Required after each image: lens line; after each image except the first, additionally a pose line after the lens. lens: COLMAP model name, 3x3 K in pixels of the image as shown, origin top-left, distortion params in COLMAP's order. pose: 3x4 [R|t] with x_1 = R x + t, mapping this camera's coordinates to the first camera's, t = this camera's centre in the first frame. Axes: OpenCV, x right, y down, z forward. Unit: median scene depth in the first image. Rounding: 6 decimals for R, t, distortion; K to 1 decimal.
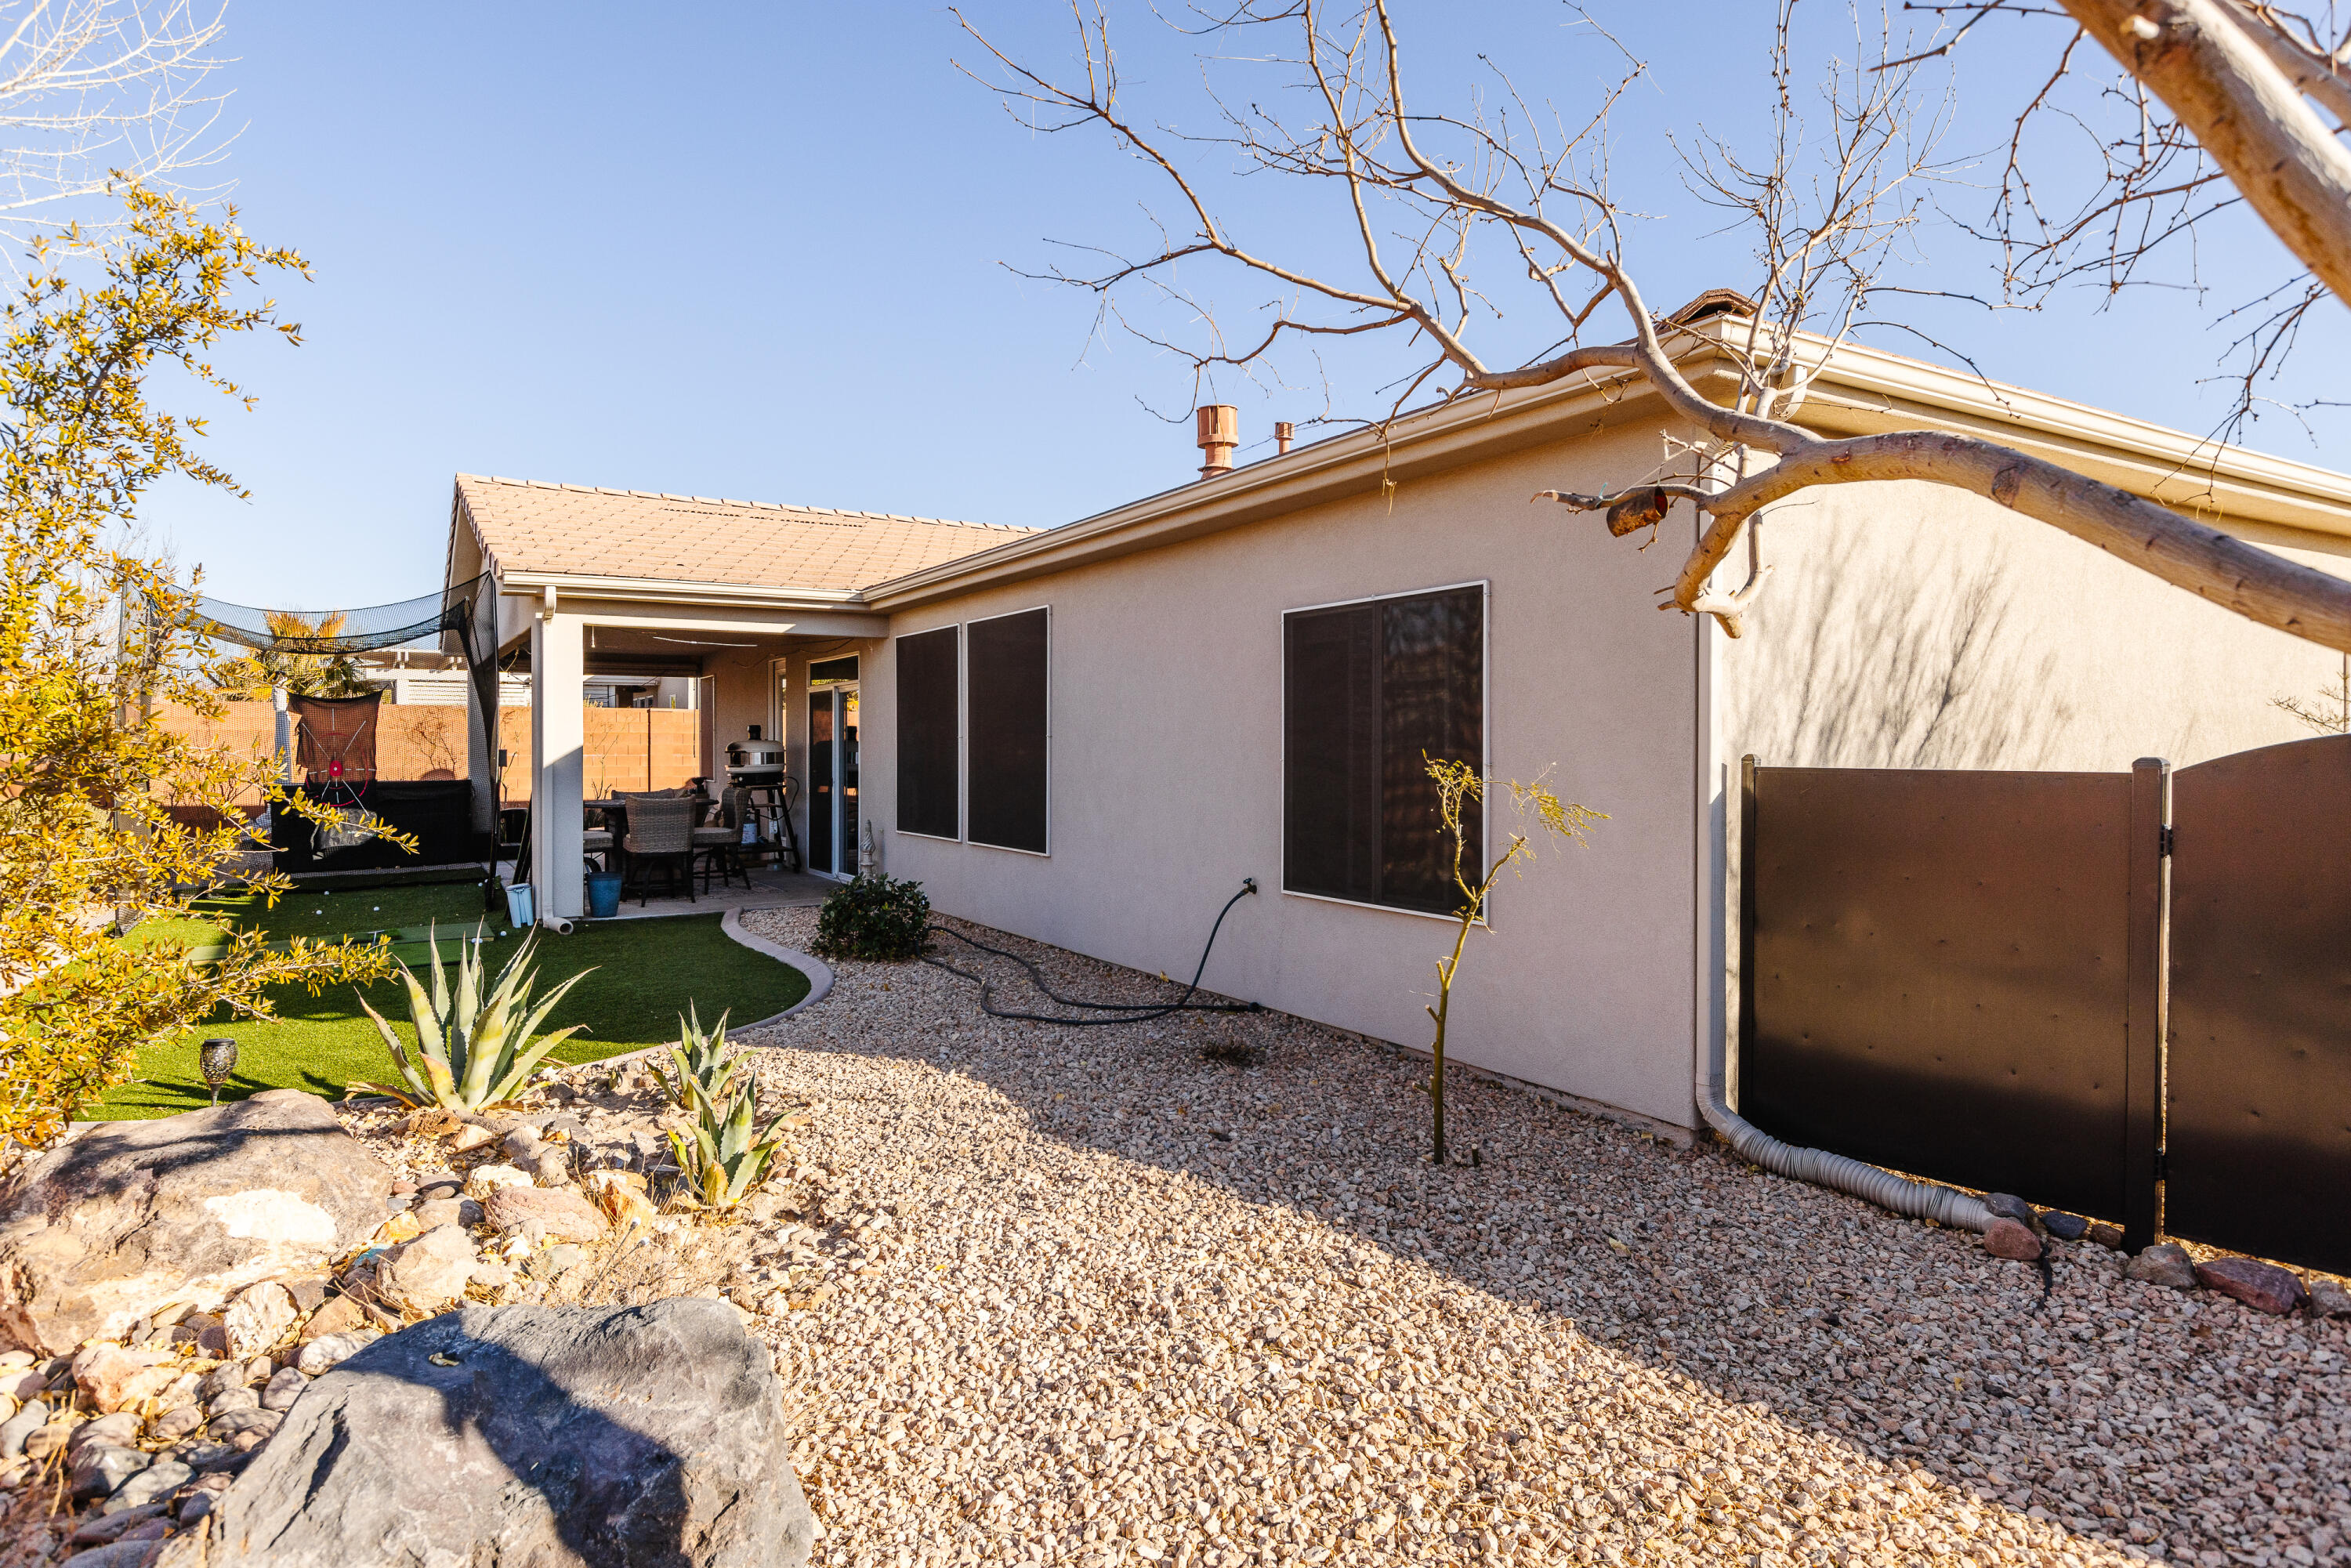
lens RADIAL K [[1340.6, 0, 1175.5], [0, 1340.6, 784.0], [0, 0, 1]] dist [-0.001037, 0.000035]
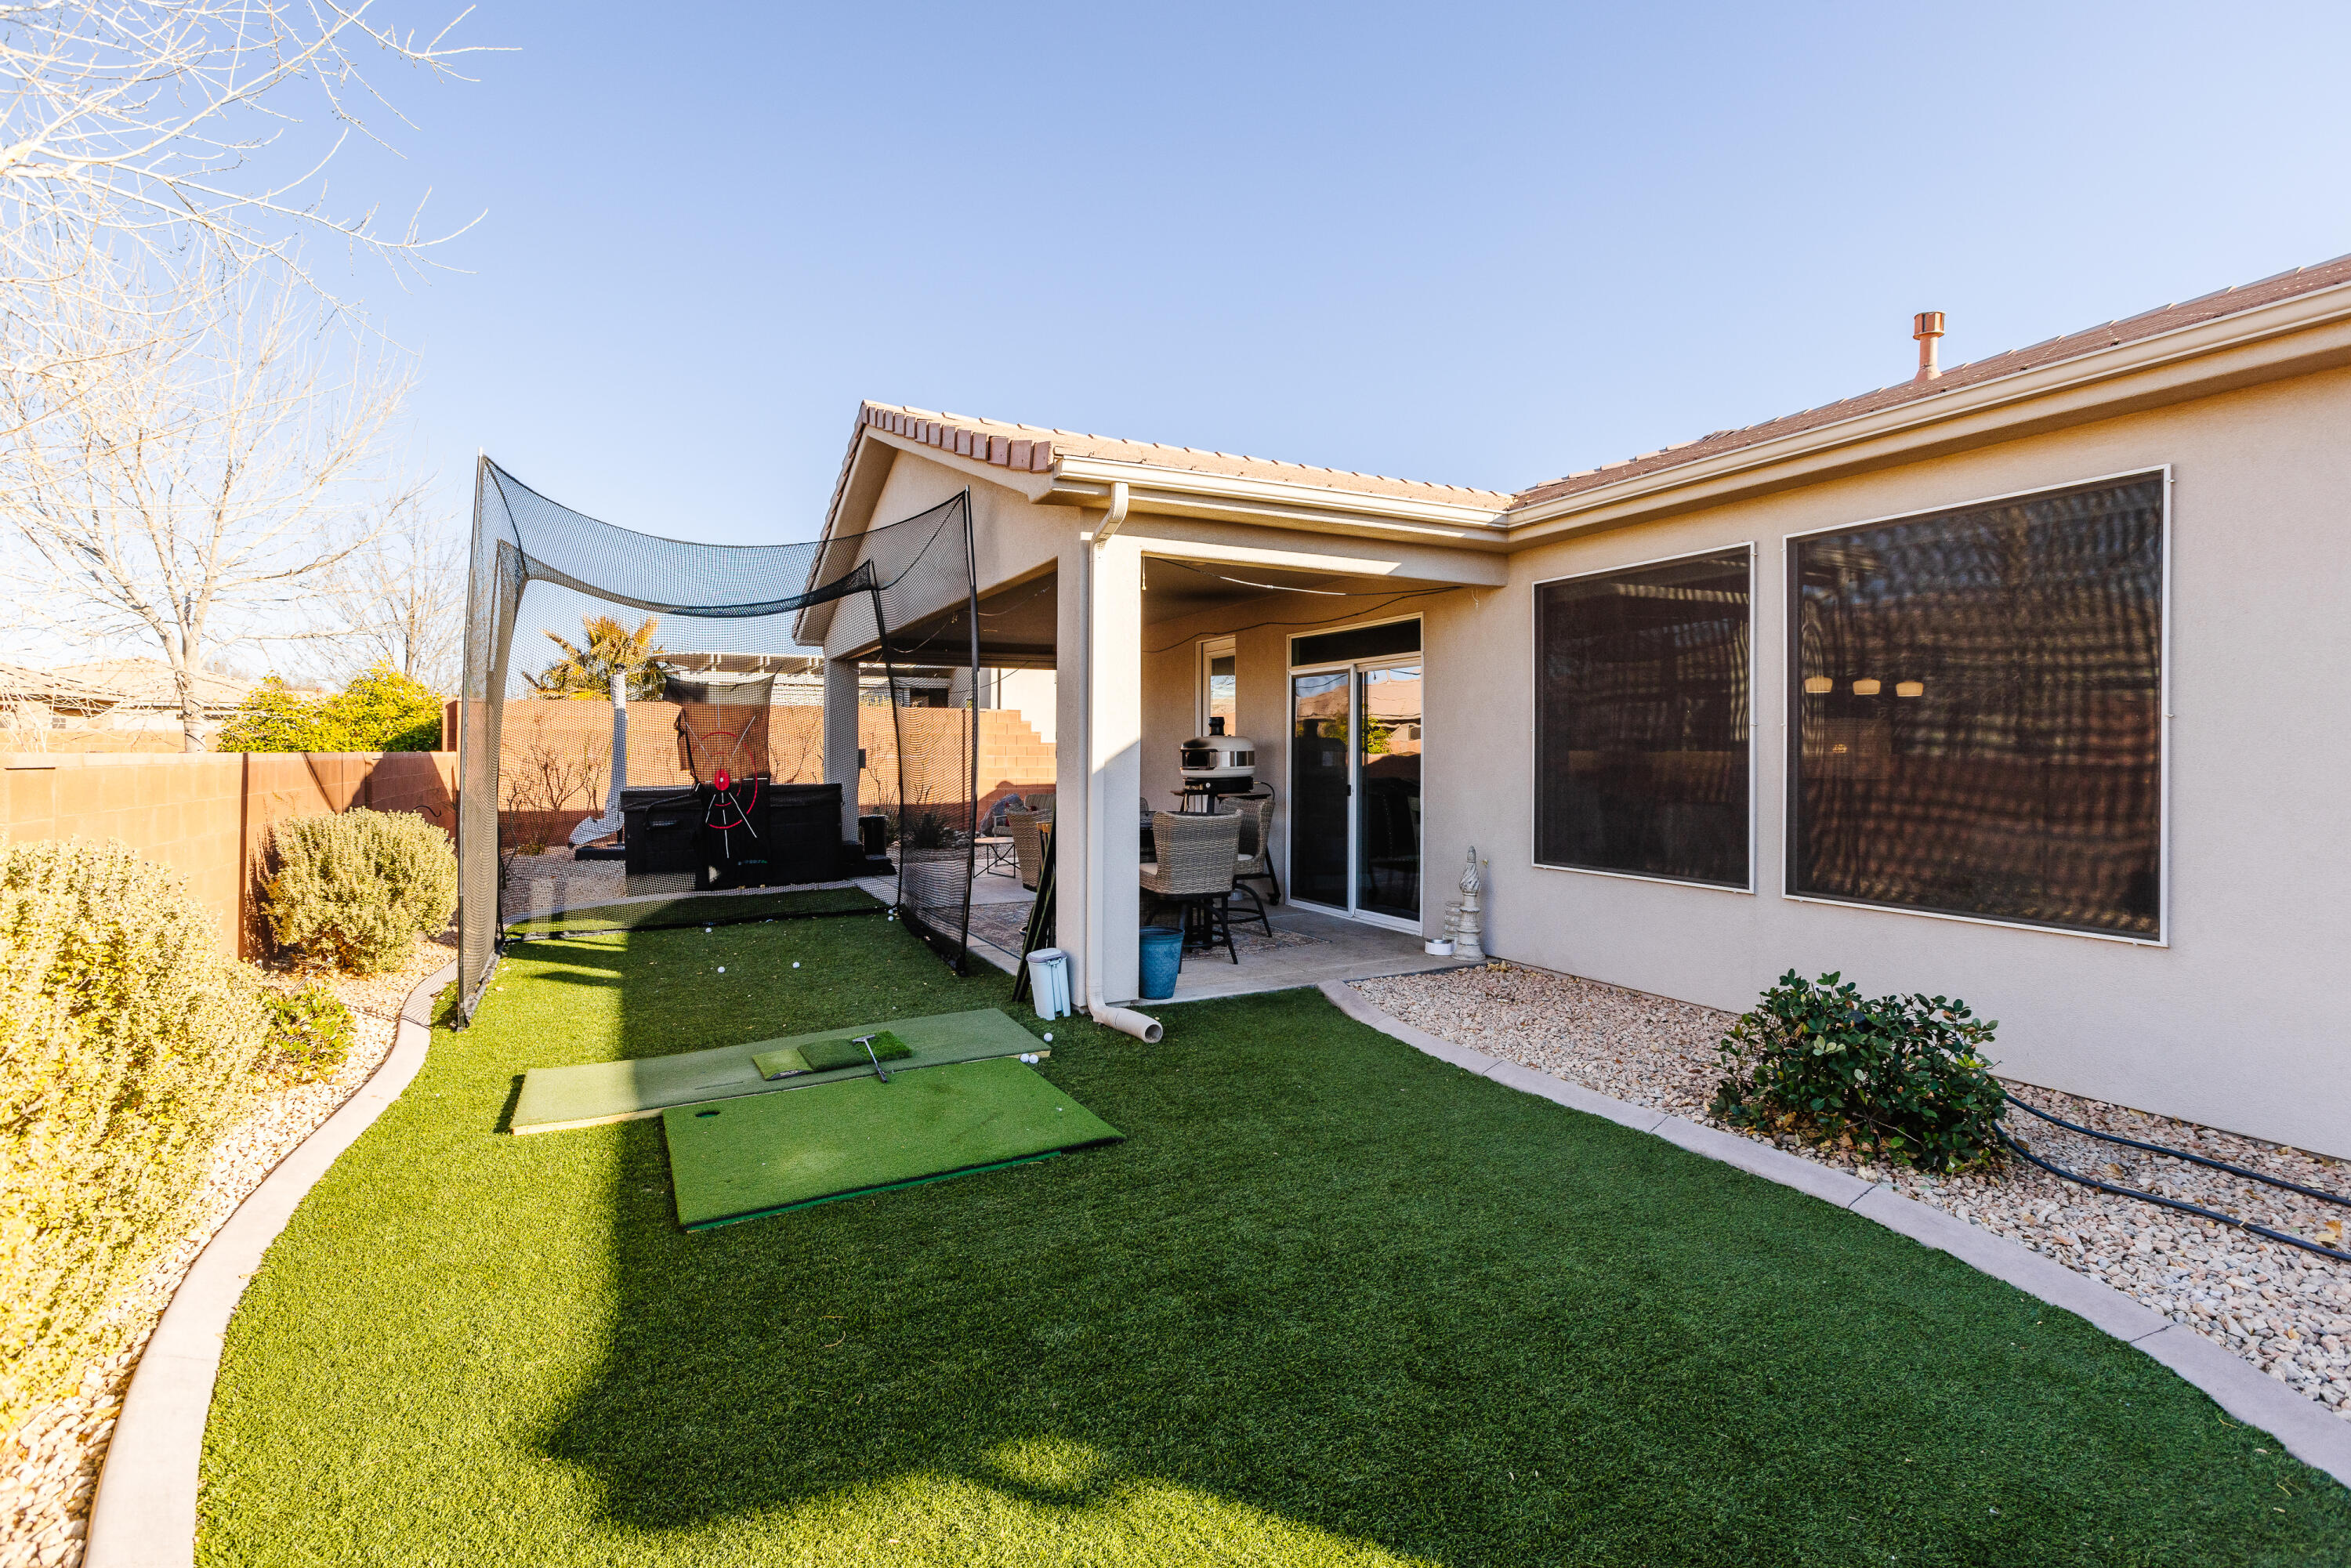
lens RADIAL K [[1110.1, 0, 1169.2], [0, 1110.1, 751.7], [0, 0, 1]] dist [-0.000695, -0.000059]
pose [[0.996490, -0.003131, -0.083659, -0.315515], [0.000959, 0.999662, -0.025988, -0.007027], [0.083712, 0.025816, 0.996155, 0.380396]]
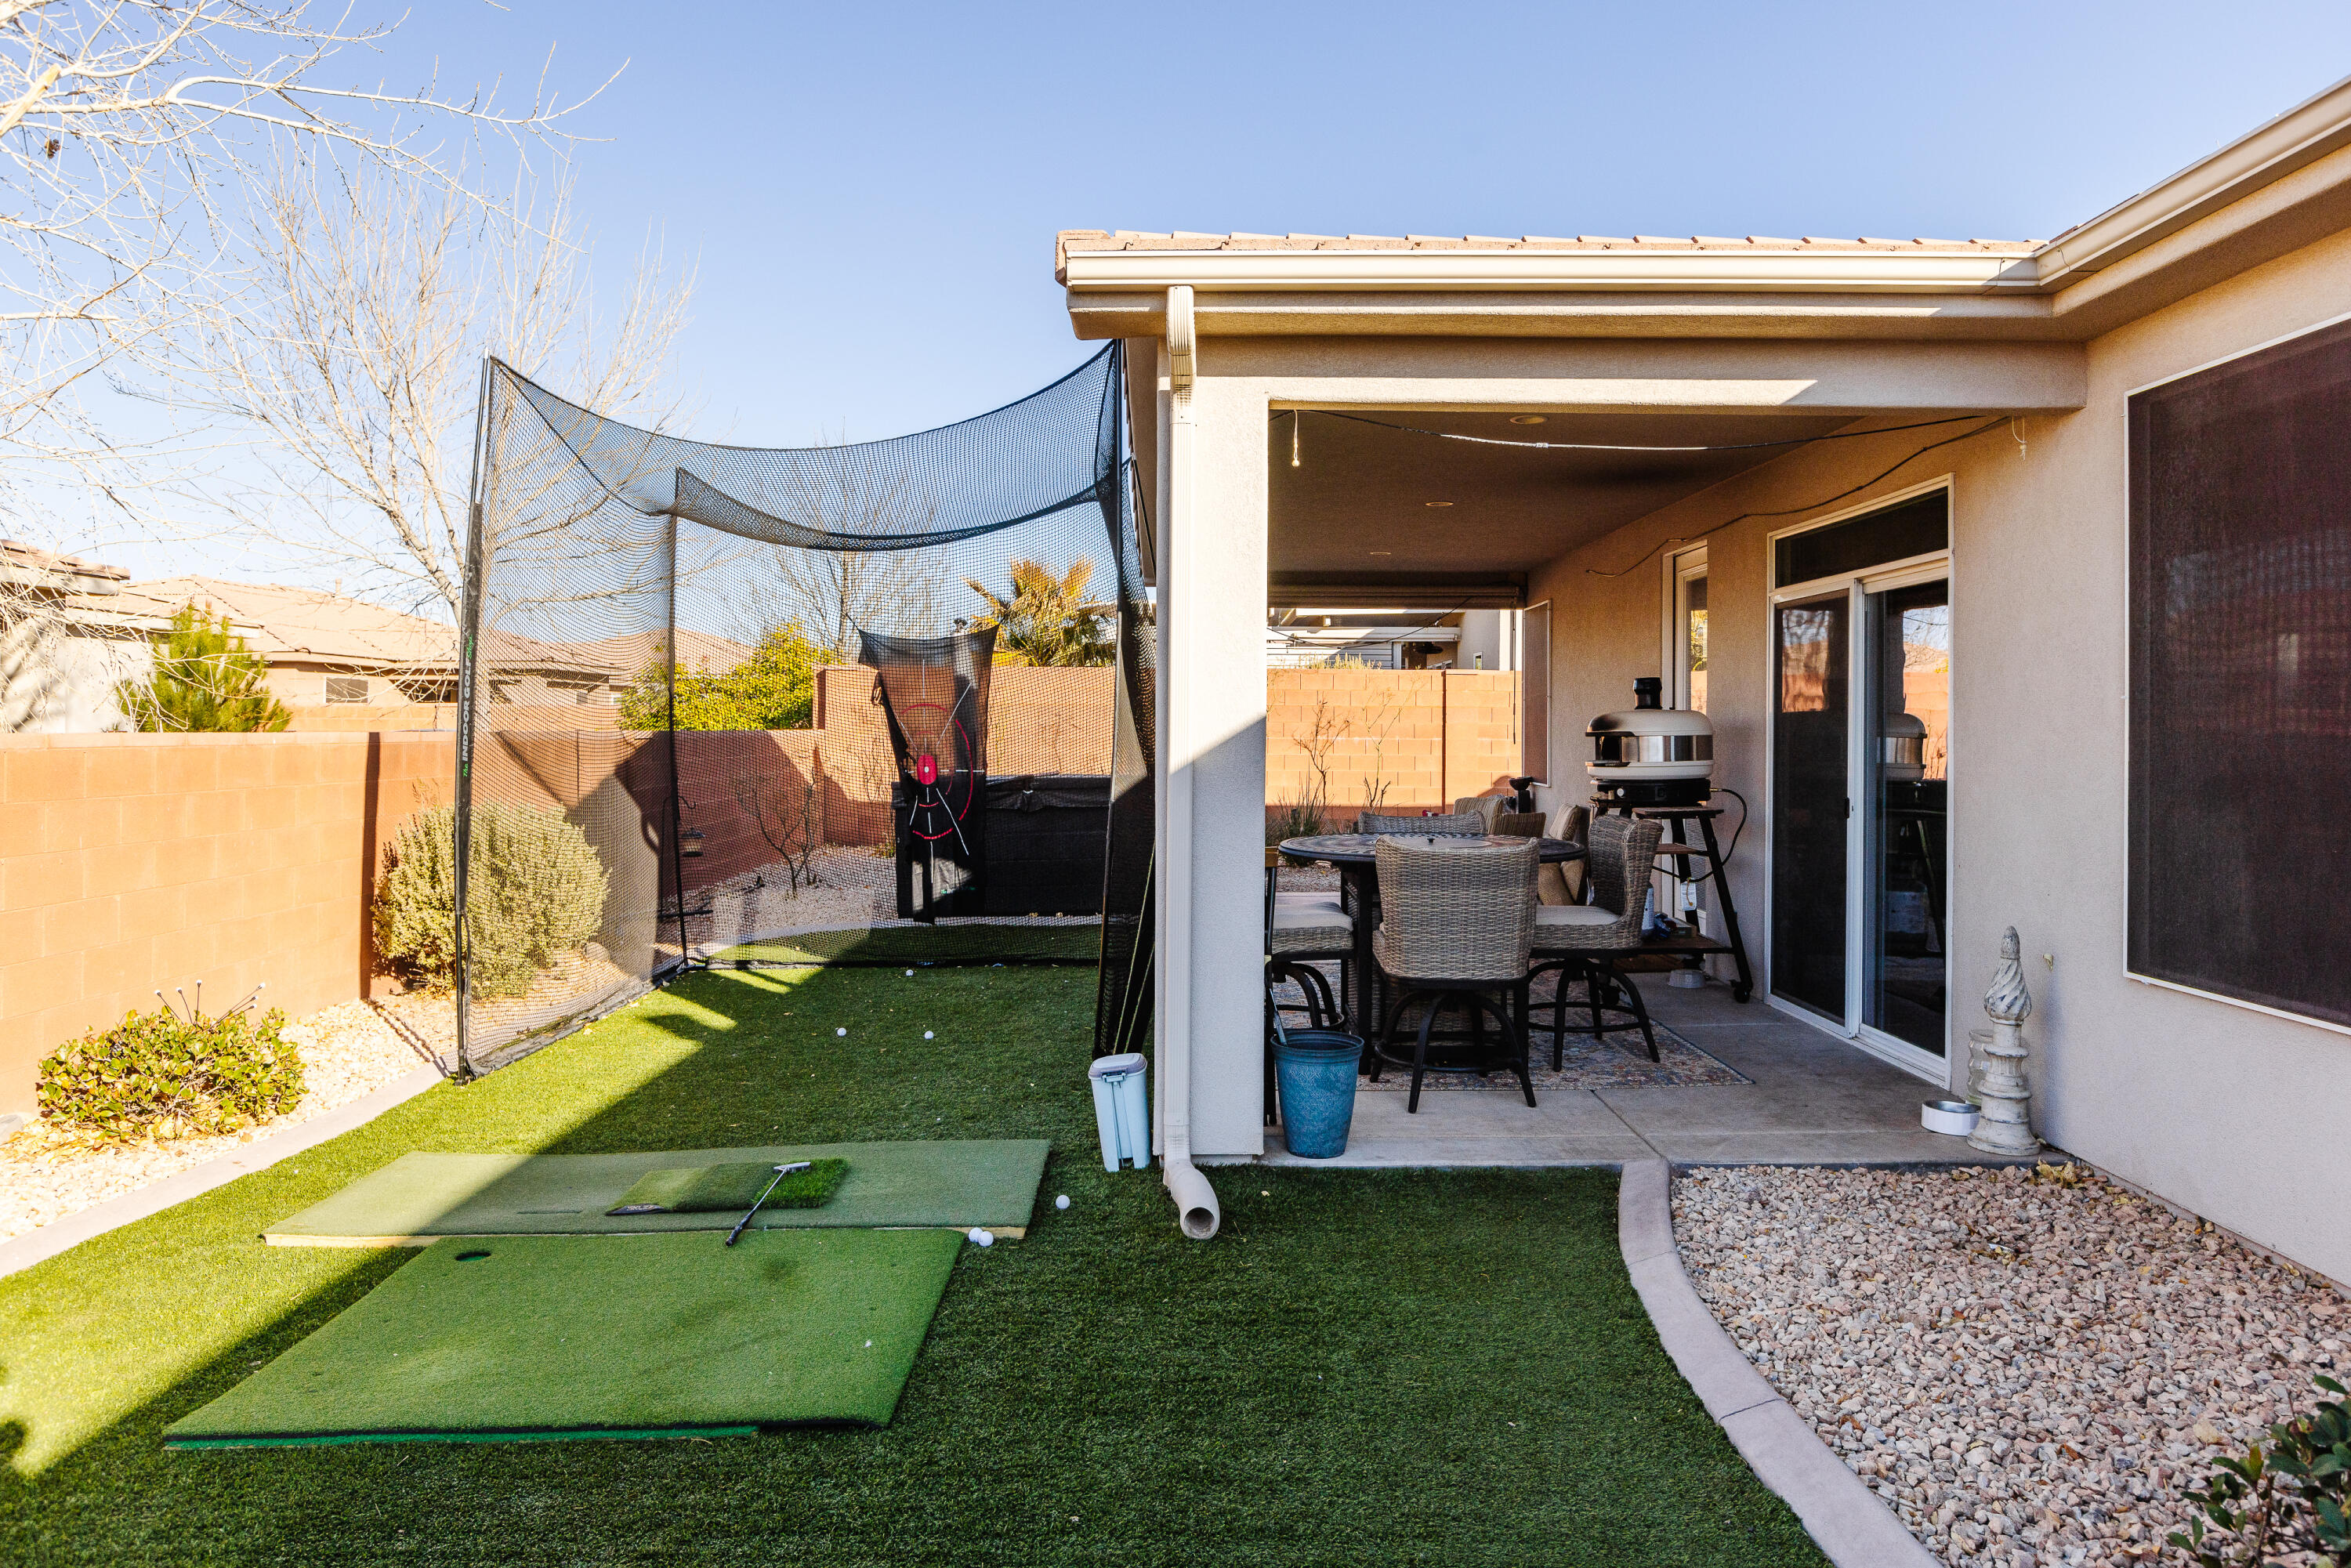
lens RADIAL K [[1521.8, 0, 1173.4], [0, 1521.8, 725.1], [0, 0, 1]] dist [0.000612, -0.002850]
pose [[0.850458, -0.001700, -0.526041, -0.191745], [-0.014257, 0.999553, -0.026280, -0.011868], [0.525850, 0.029850, 0.850053, 0.503450]]
